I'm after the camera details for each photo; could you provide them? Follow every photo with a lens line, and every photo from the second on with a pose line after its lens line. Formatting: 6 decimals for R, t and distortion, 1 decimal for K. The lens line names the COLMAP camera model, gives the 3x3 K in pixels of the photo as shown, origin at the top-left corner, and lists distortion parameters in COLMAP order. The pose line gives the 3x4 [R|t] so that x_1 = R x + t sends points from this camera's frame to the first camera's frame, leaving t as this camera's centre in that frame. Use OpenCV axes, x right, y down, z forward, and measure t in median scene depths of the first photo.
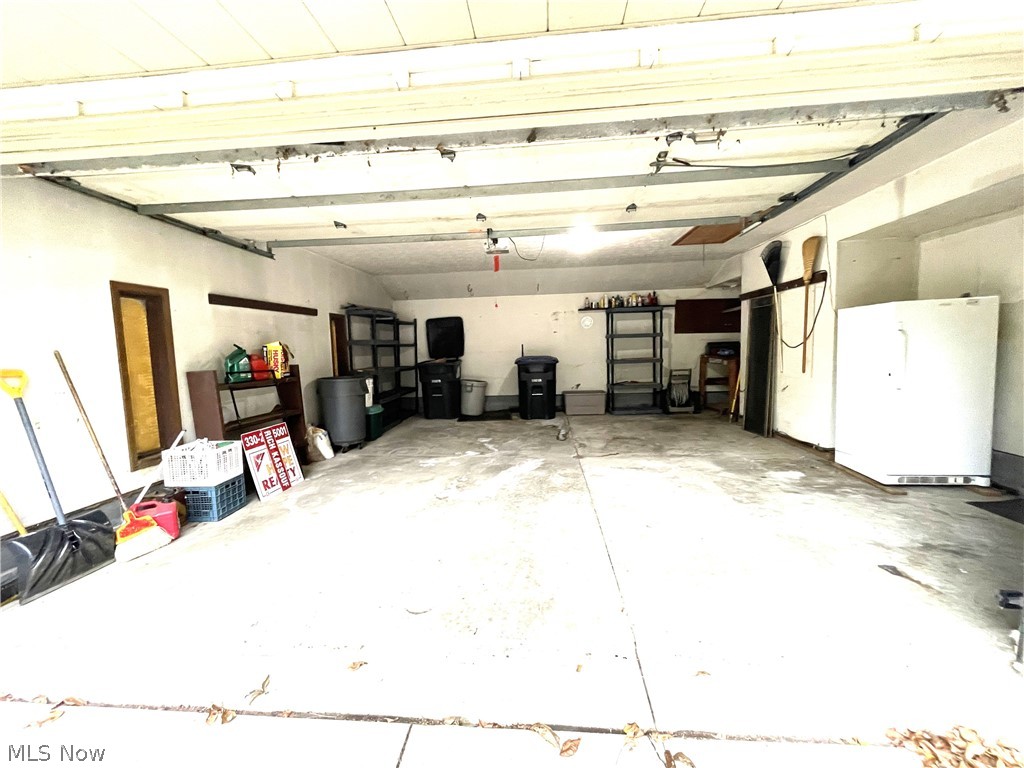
lens RADIAL K [[414.4, 0, 511.2], [0, 414.4, 381.0], [0, 0, 1]] dist [-0.002851, -0.000407]
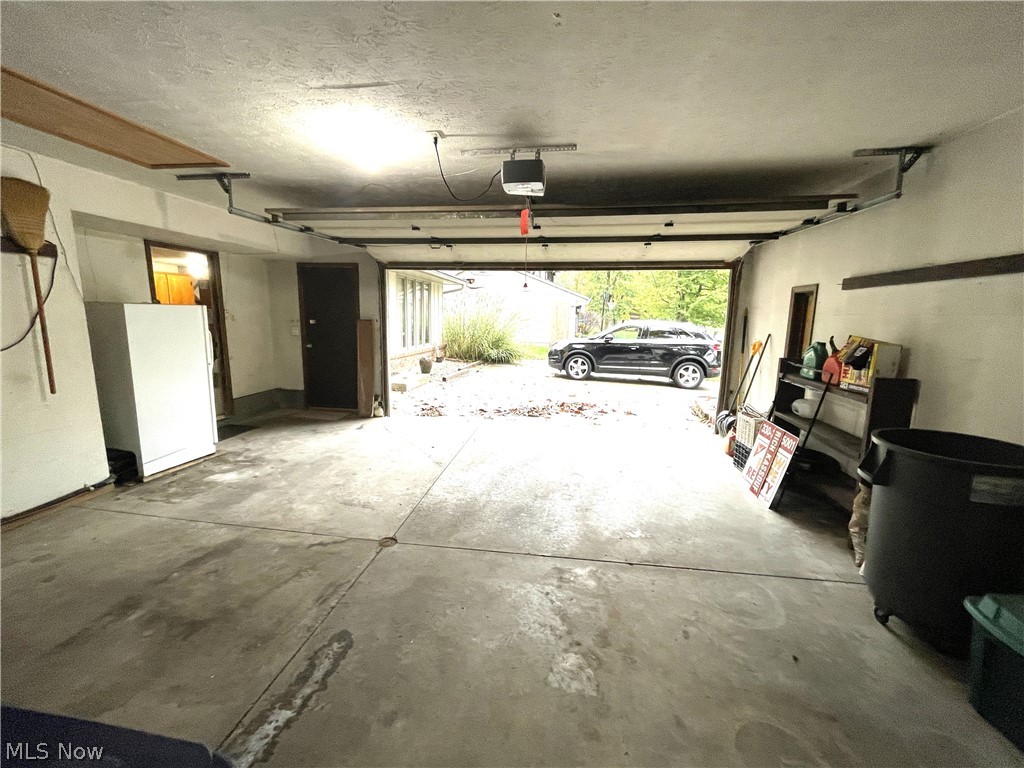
lens RADIAL K [[414.4, 0, 511.2], [0, 414.4, 381.0], [0, 0, 1]] dist [-0.002851, -0.000407]
pose [[-0.997832, 0.003251, 0.065725, -0.064464], [0.019019, 0.970403, 0.240741, -0.221302], [-0.062997, 0.241469, -0.968362, 1.923385]]
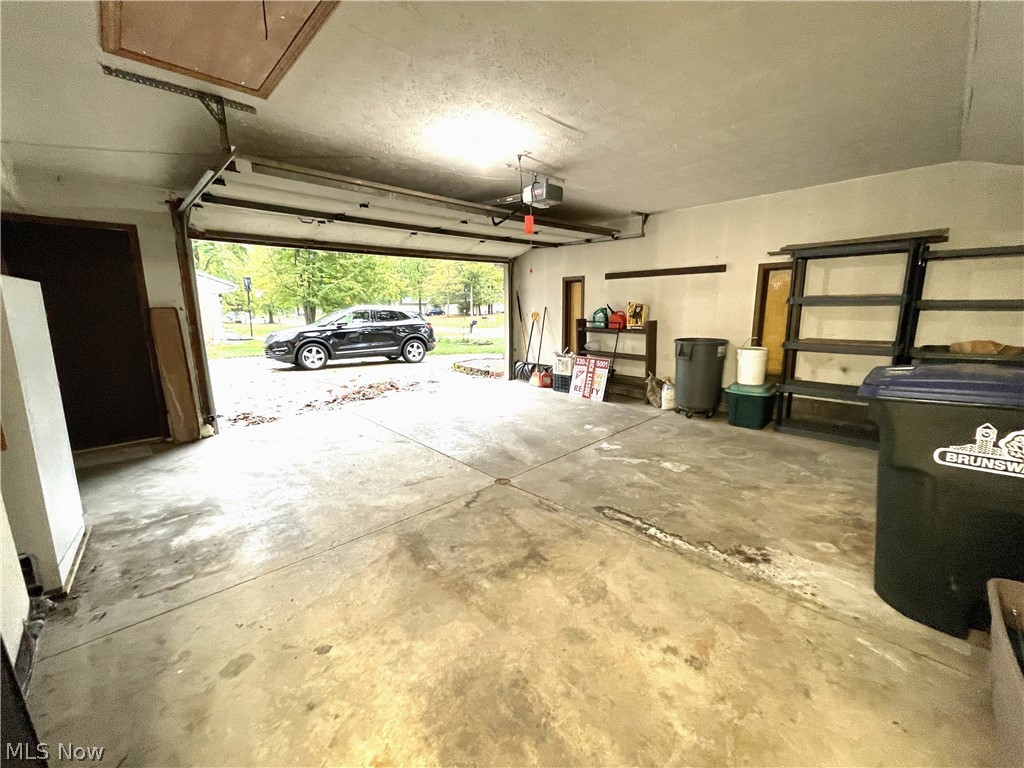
lens RADIAL K [[414.4, 0, 511.2], [0, 414.4, 381.0], [0, 0, 1]] dist [-0.002851, -0.000407]
pose [[-0.661890, 0.172670, -0.729443, 0.814474], [-0.033358, 0.965359, 0.258783, -0.208270], [0.748858, 0.195619, -0.633202, 1.826305]]
